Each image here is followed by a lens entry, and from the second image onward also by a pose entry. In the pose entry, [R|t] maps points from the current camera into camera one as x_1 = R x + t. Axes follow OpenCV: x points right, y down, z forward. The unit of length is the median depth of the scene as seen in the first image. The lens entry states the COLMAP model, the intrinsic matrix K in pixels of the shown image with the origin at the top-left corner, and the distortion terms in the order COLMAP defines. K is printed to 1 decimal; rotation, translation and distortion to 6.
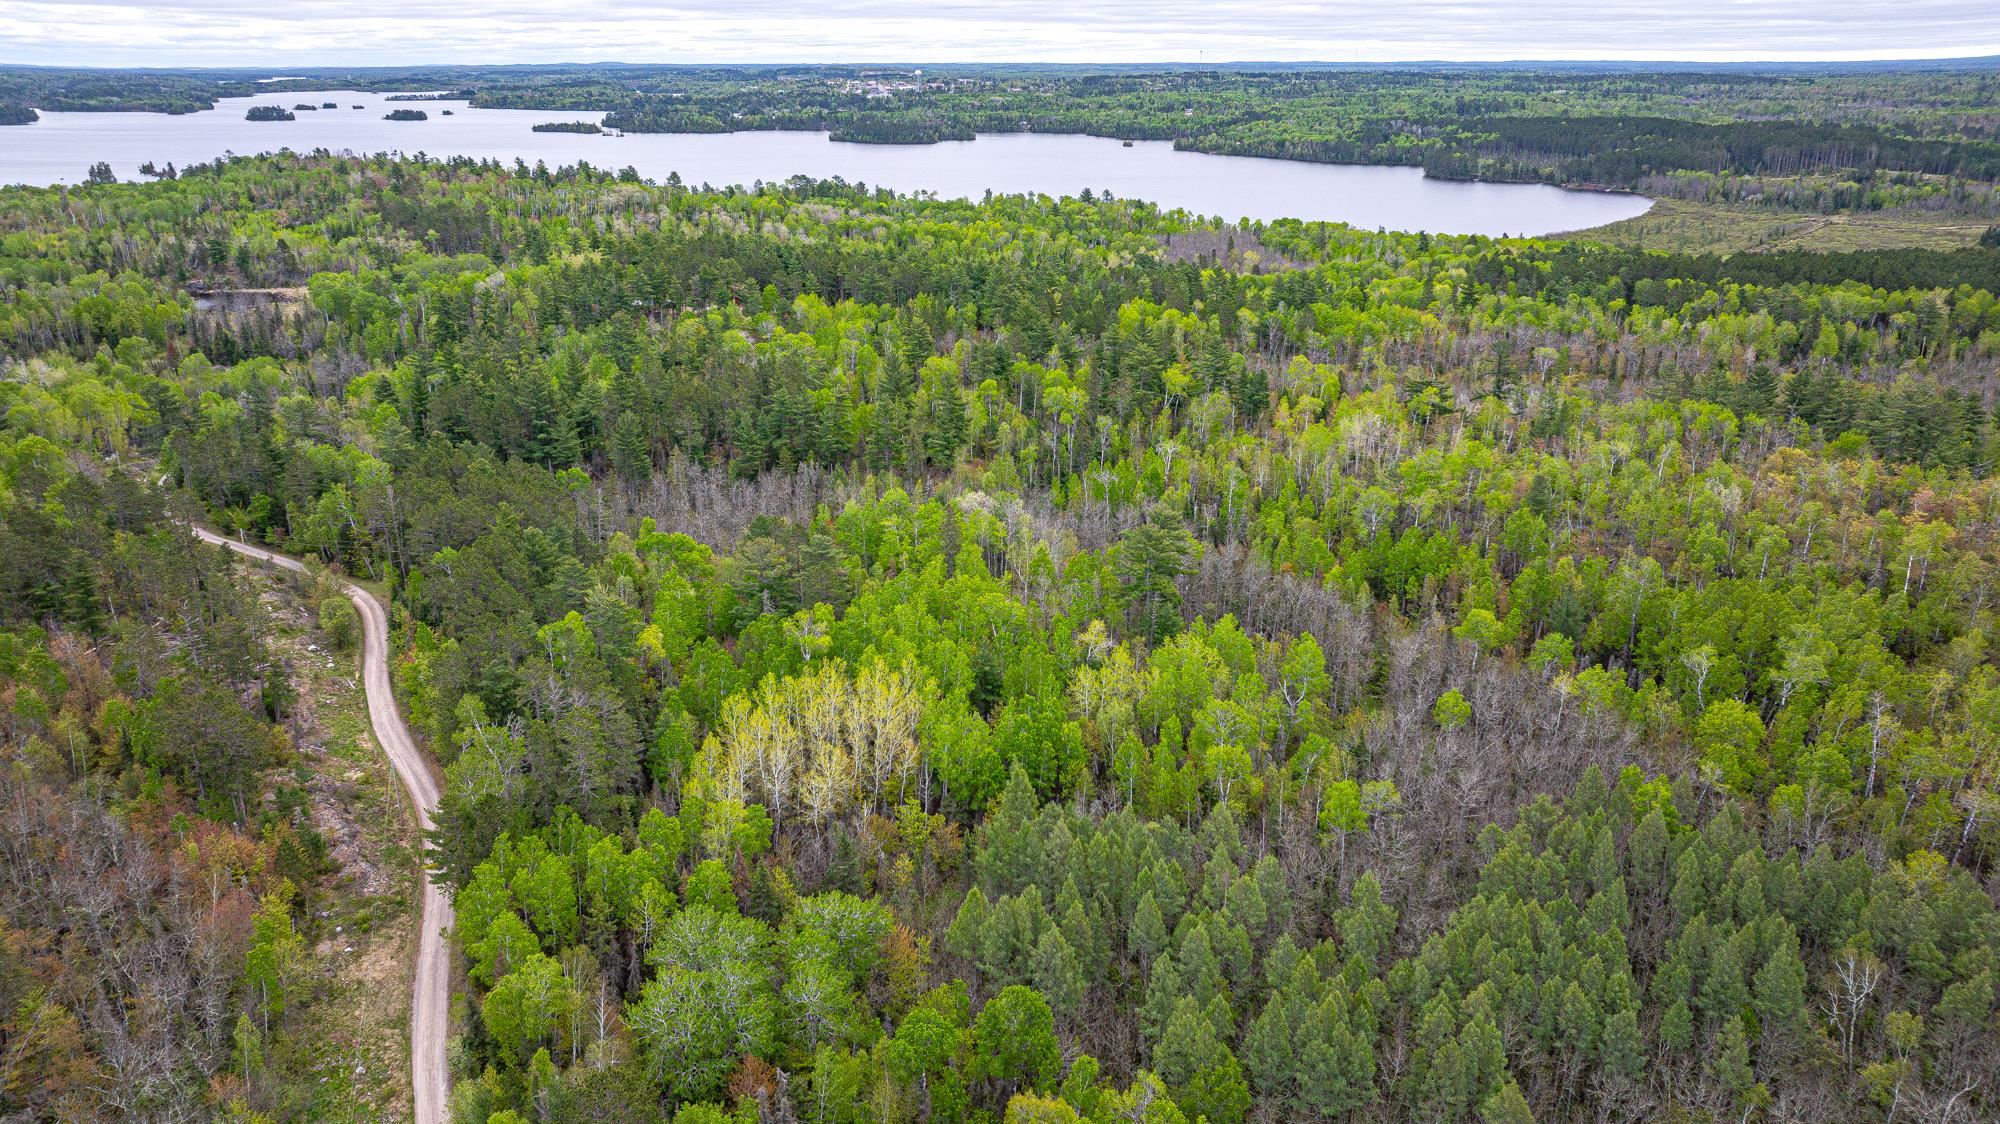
lens RADIAL K [[1389.2, 0, 992.5], [0, 1389.2, 562.2], [0, 0, 1]] dist [-0.034758, 0.034100]
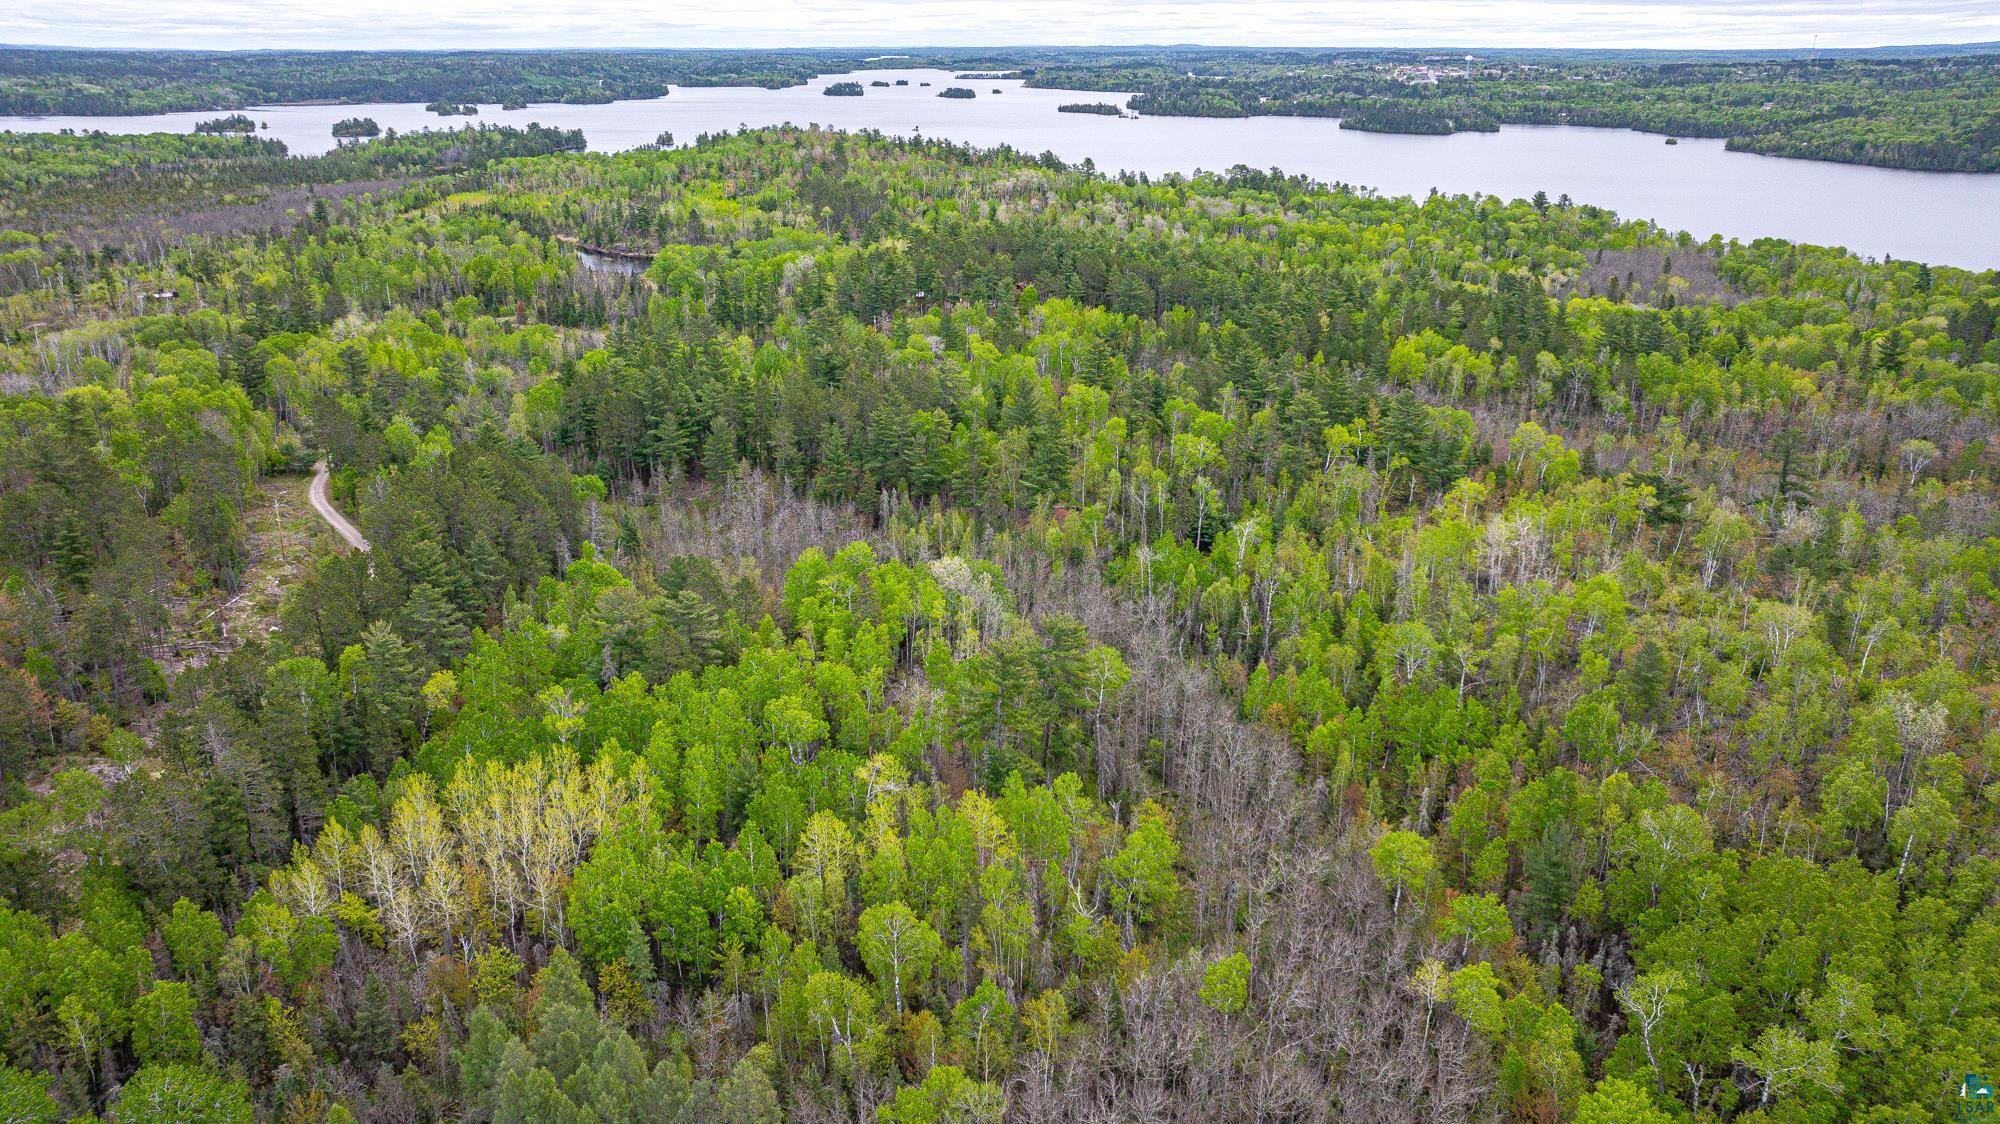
lens RADIAL K [[1389.2, 0, 1000.0], [0, 1389.2, 561.9], [0, 0, 1]] dist [-0.034758, 0.034100]
pose [[0.929148, 0.131041, -0.345704, 0.095960], [-0.127343, 0.991293, 0.033495, -0.025097], [0.347083, 0.012901, 0.937746, 0.068028]]
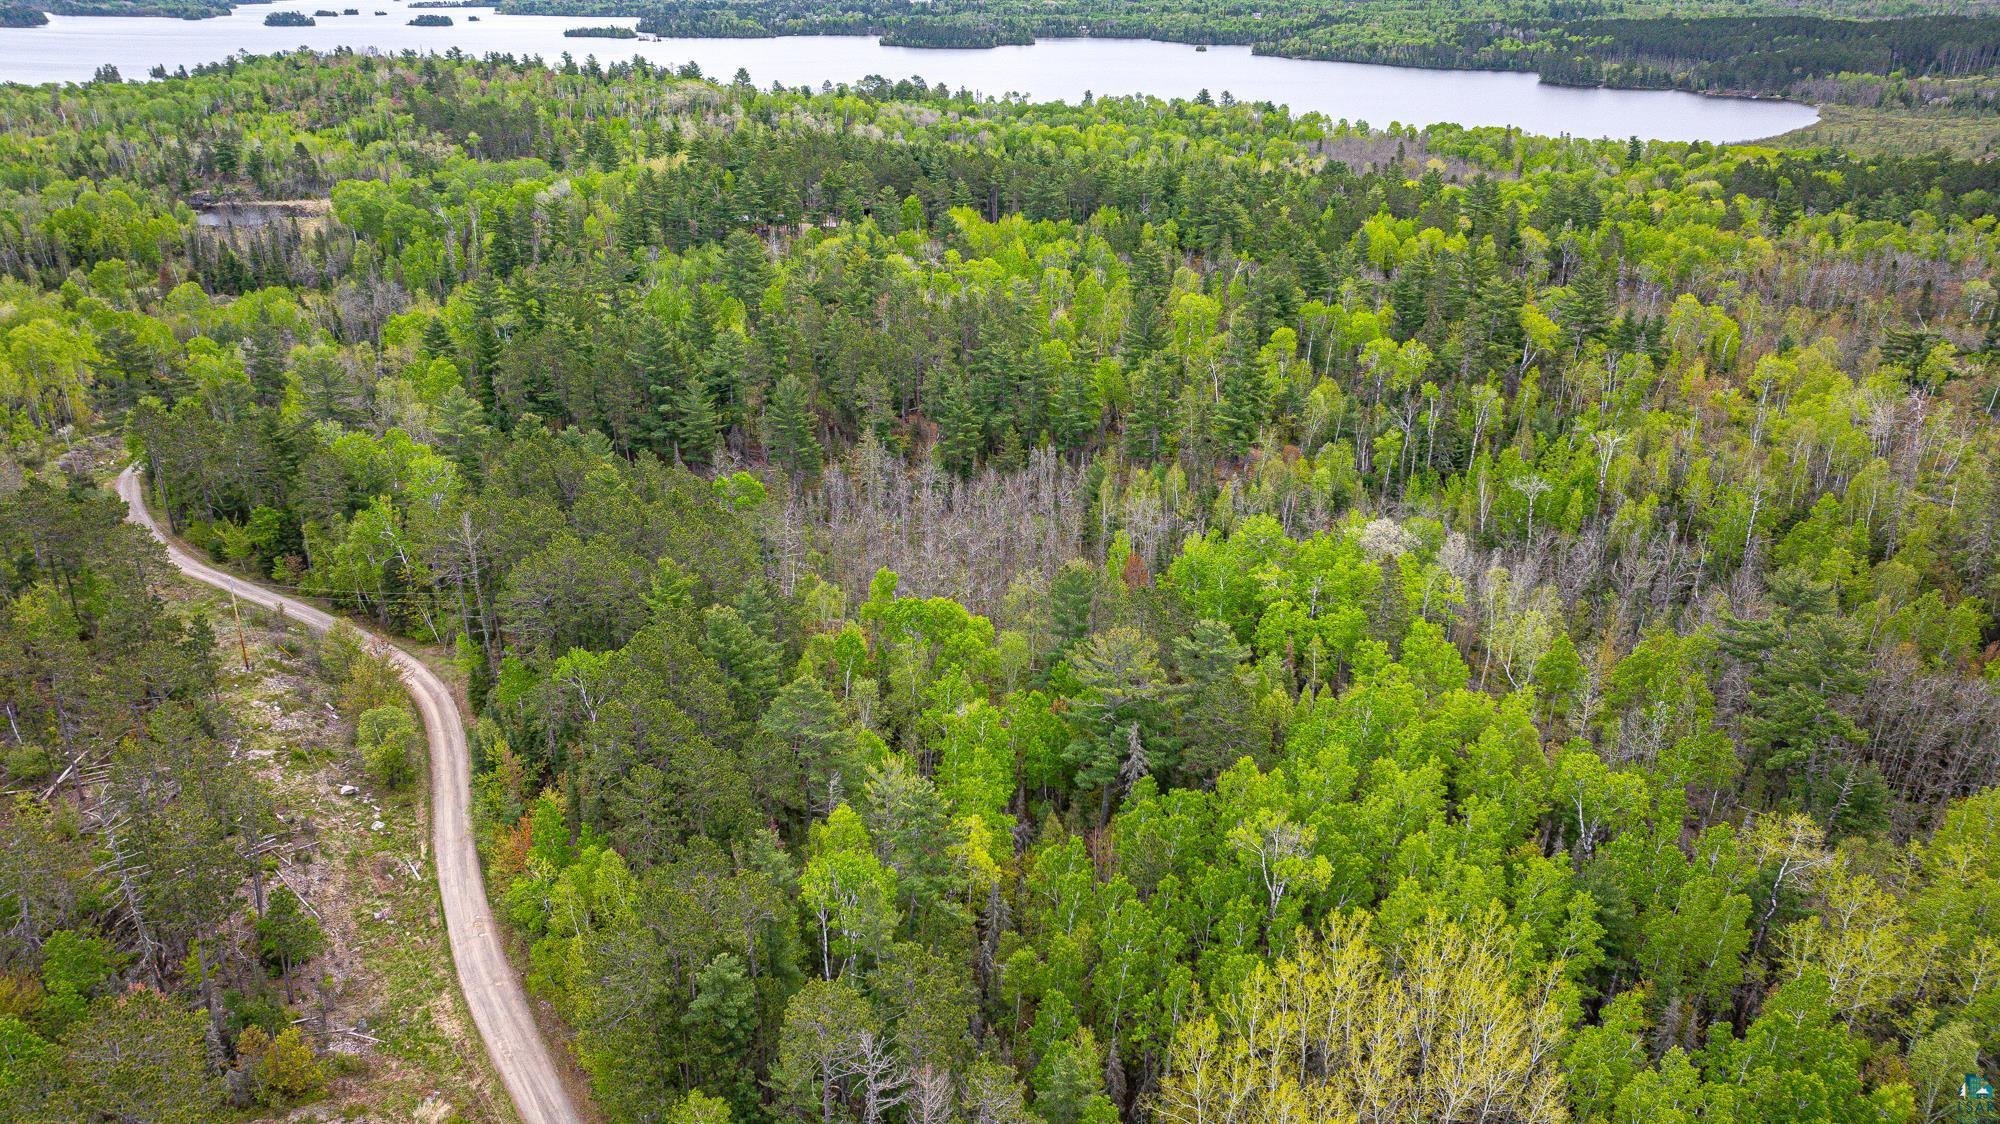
lens RADIAL K [[1389.2, 0, 1007.1], [0, 1389.2, 561.7], [0, 0, 1]] dist [-0.034758, 0.034100]
pose [[0.999934, 0.005223, -0.010242, -0.054868], [-0.004631, 0.998364, 0.056985, -0.020680], [0.010523, -0.056934, 0.998322, 0.112389]]
